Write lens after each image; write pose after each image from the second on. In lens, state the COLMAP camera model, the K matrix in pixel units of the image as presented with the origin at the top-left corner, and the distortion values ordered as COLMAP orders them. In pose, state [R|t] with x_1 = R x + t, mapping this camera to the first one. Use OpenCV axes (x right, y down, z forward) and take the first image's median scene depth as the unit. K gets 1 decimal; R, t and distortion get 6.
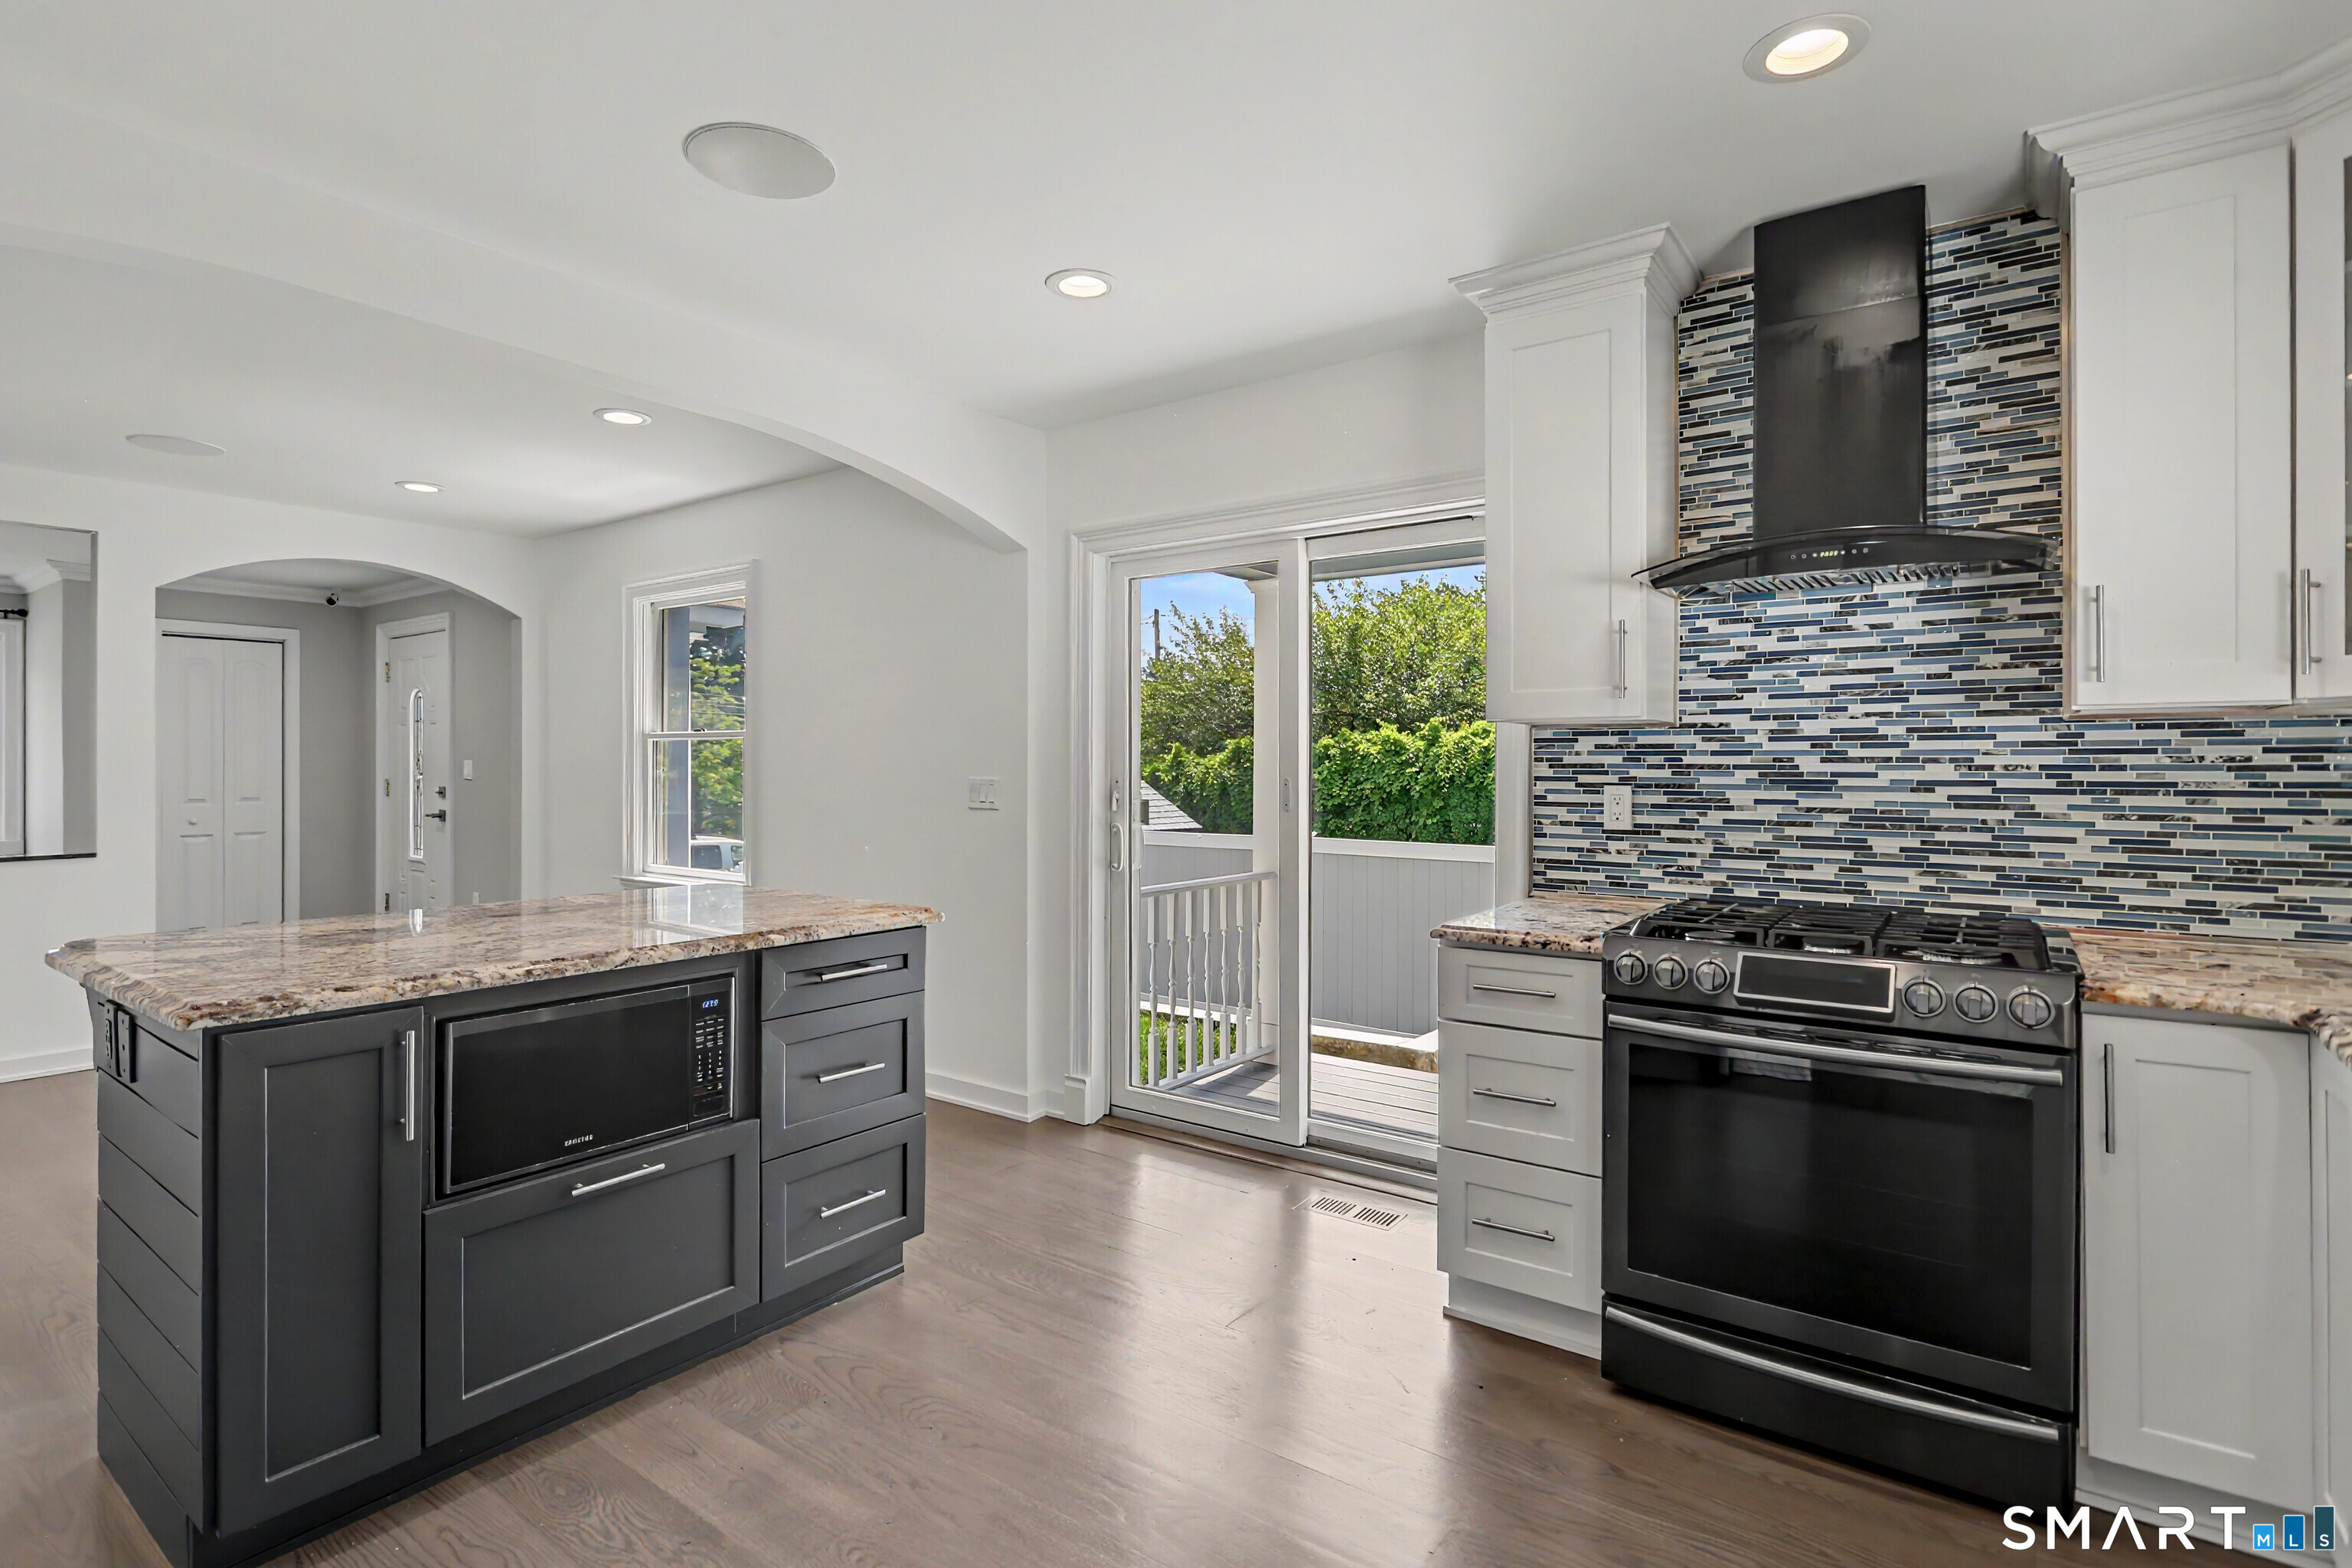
lens RADIAL K [[1132.2, 0, 1148.9], [0, 1132.2, 786.4], [0, 0, 1]] dist [-0.007172, 0.002516]
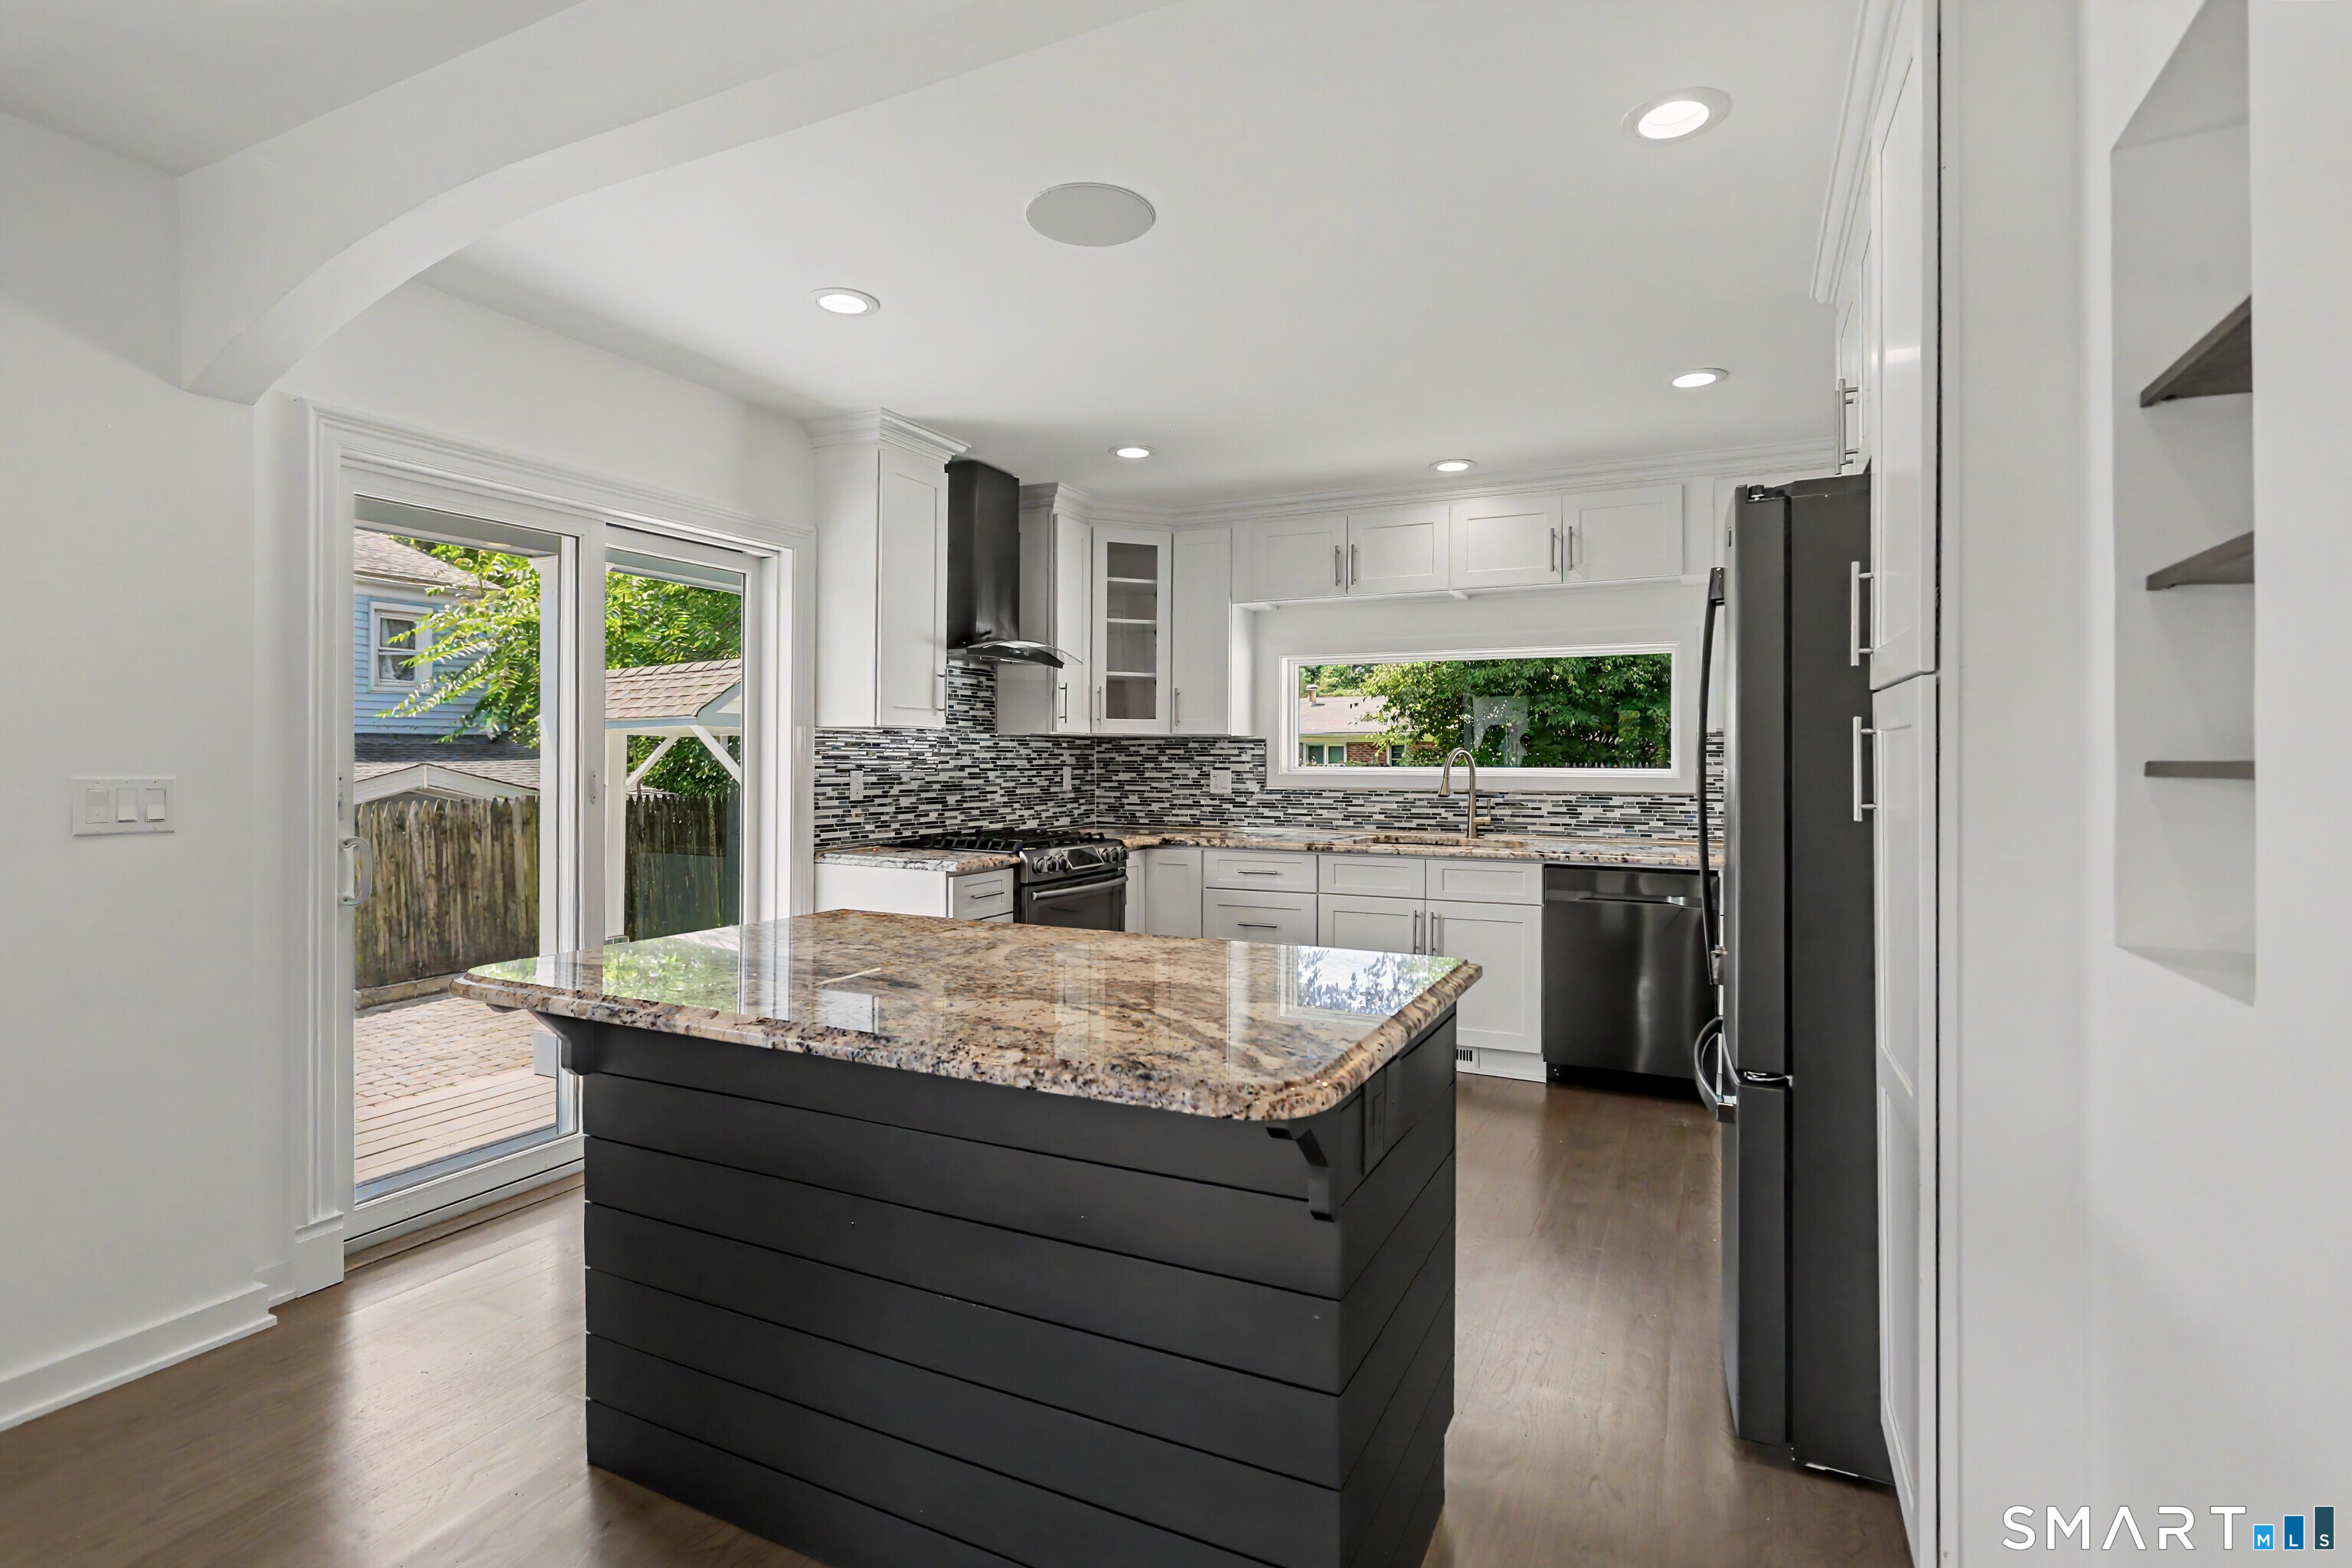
lens RADIAL K [[1132.2, 0, 1176.6], [0, 1132.2, 762.5], [0, 0, 1]] dist [-0.007172, 0.002516]
pose [[-0.186967, -0.004782, 0.982355, -1.268711], [0.013628, 0.999879, 0.007461, -0.018865], [-0.982272, 0.014783, -0.186879, 0.982915]]
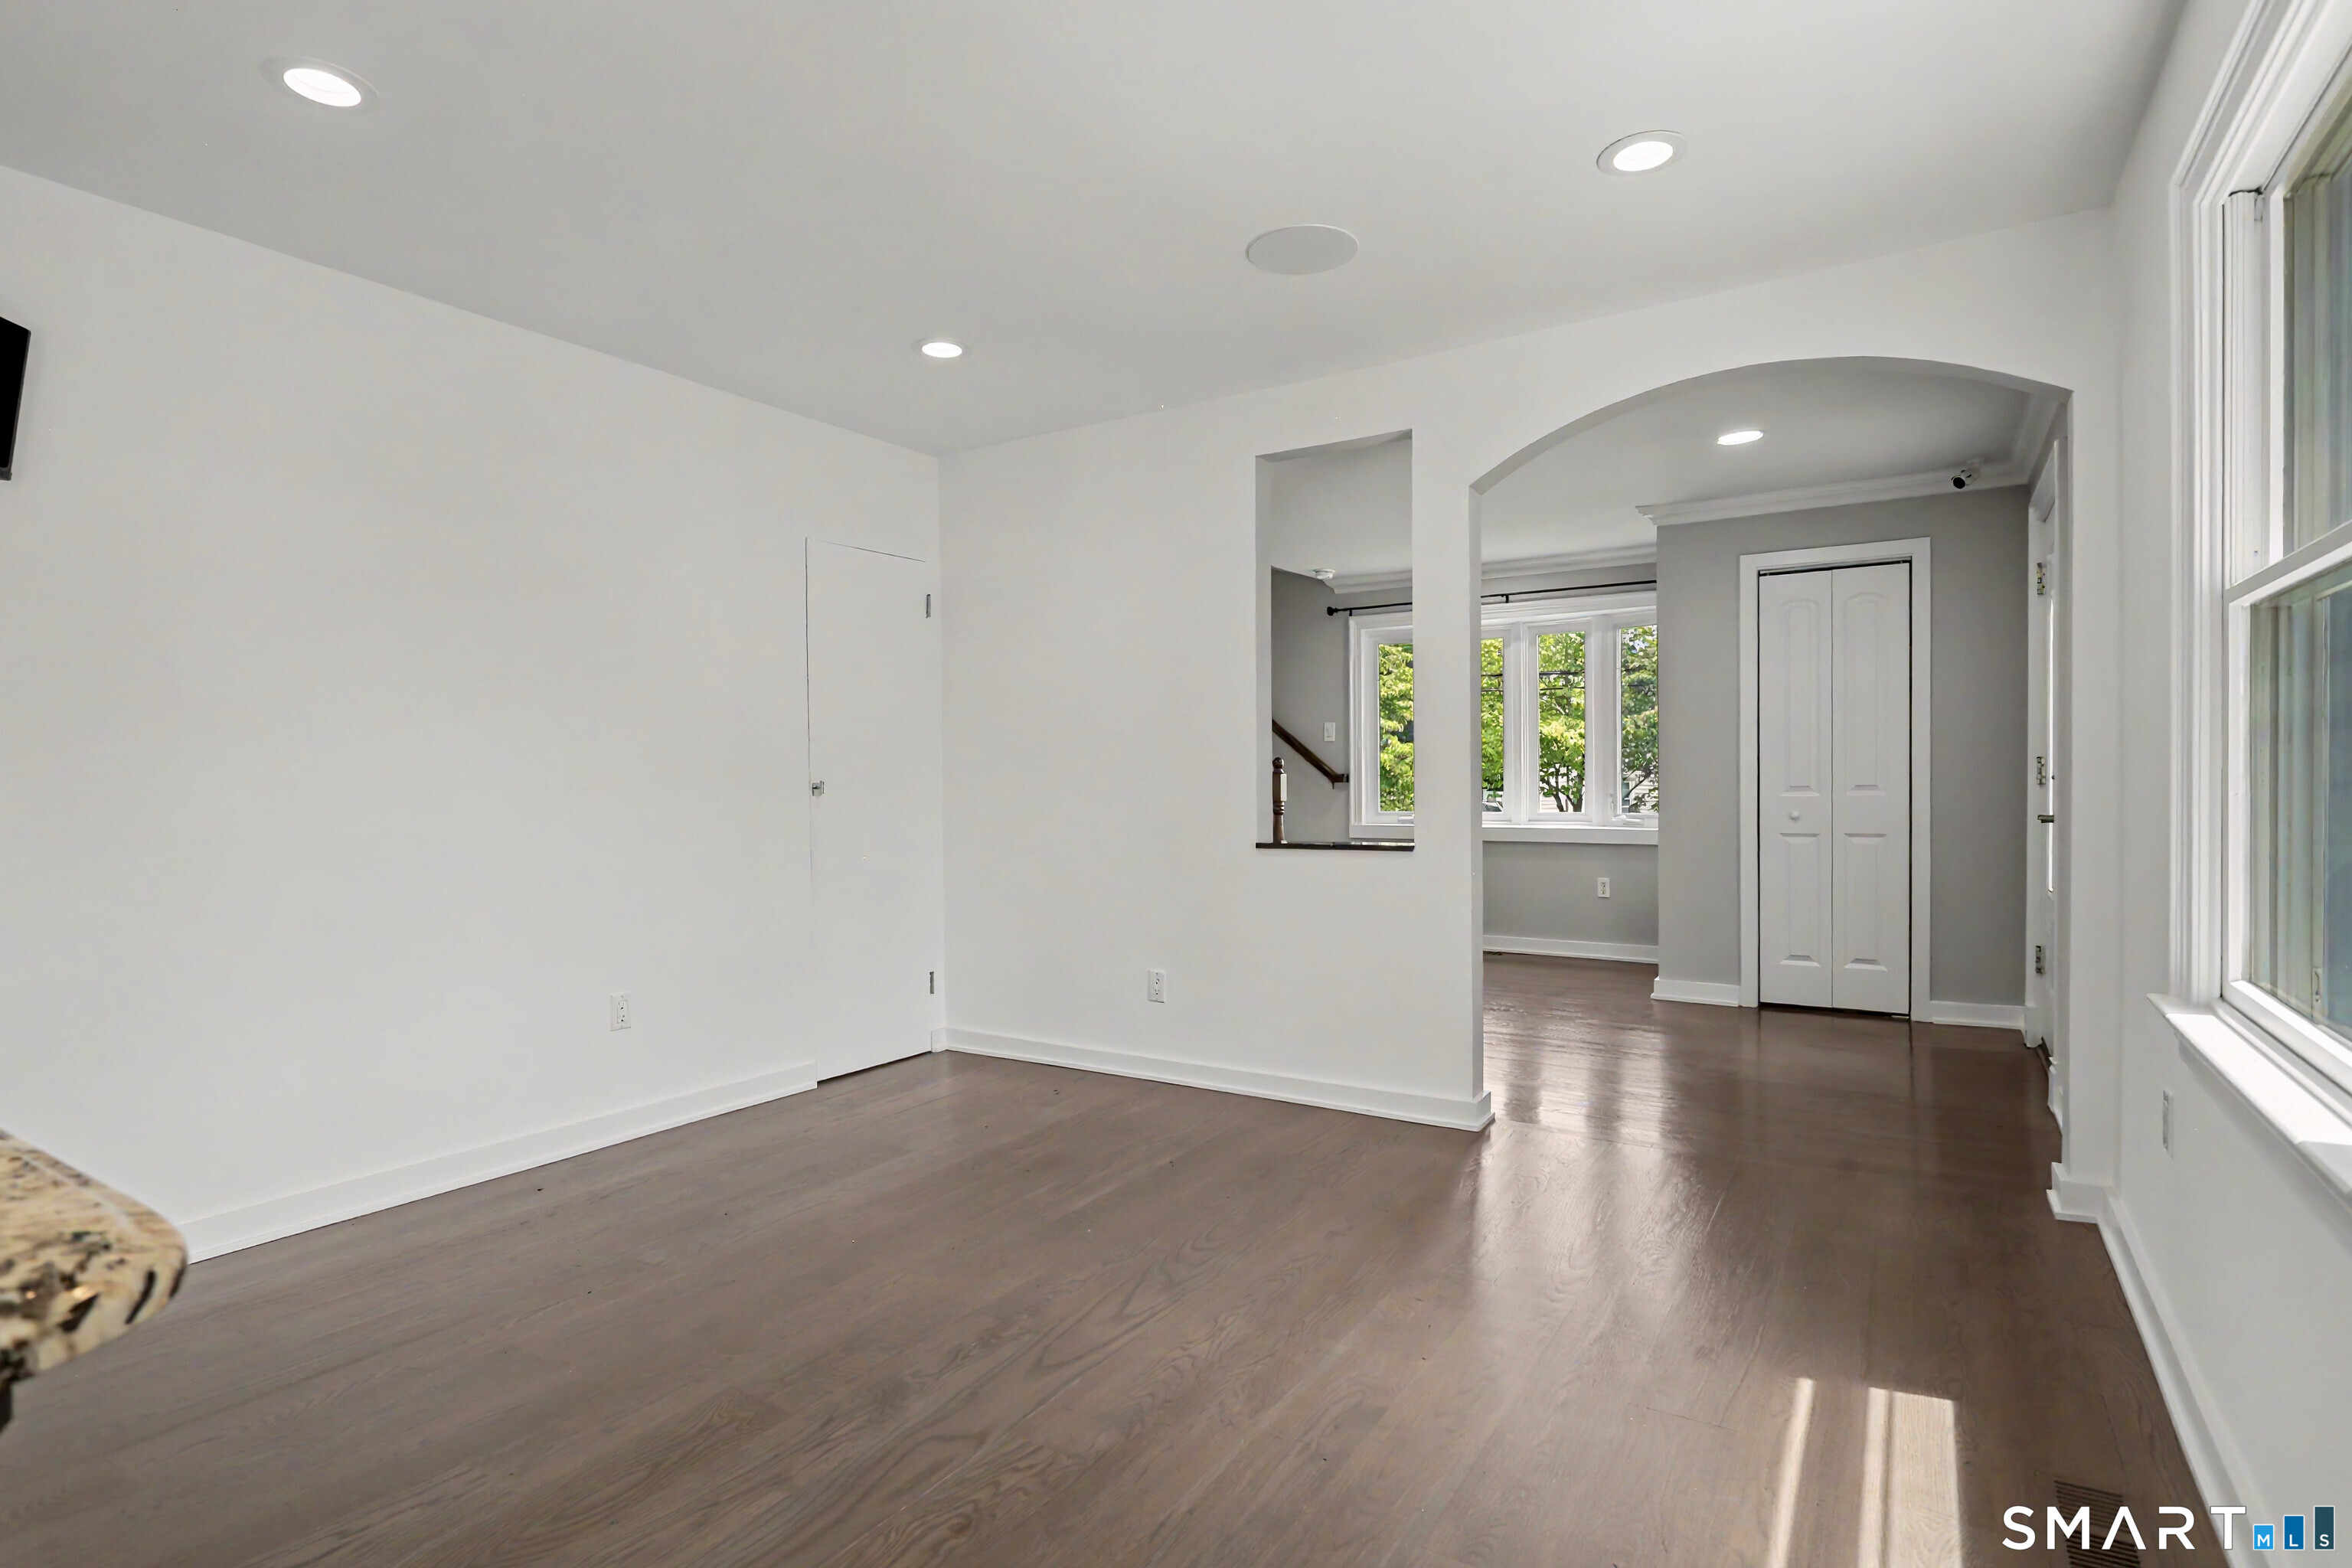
lens RADIAL K [[1132.2, 0, 1184.6], [0, 1132.2, 805.7], [0, 0, 1]] dist [-0.007172, 0.002516]
pose [[0.065899, 0.019775, -0.997630, -0.305896], [-0.008778, 0.999776, 0.019237, 0.033514], [0.997788, 0.007489, 0.066058, 1.460663]]
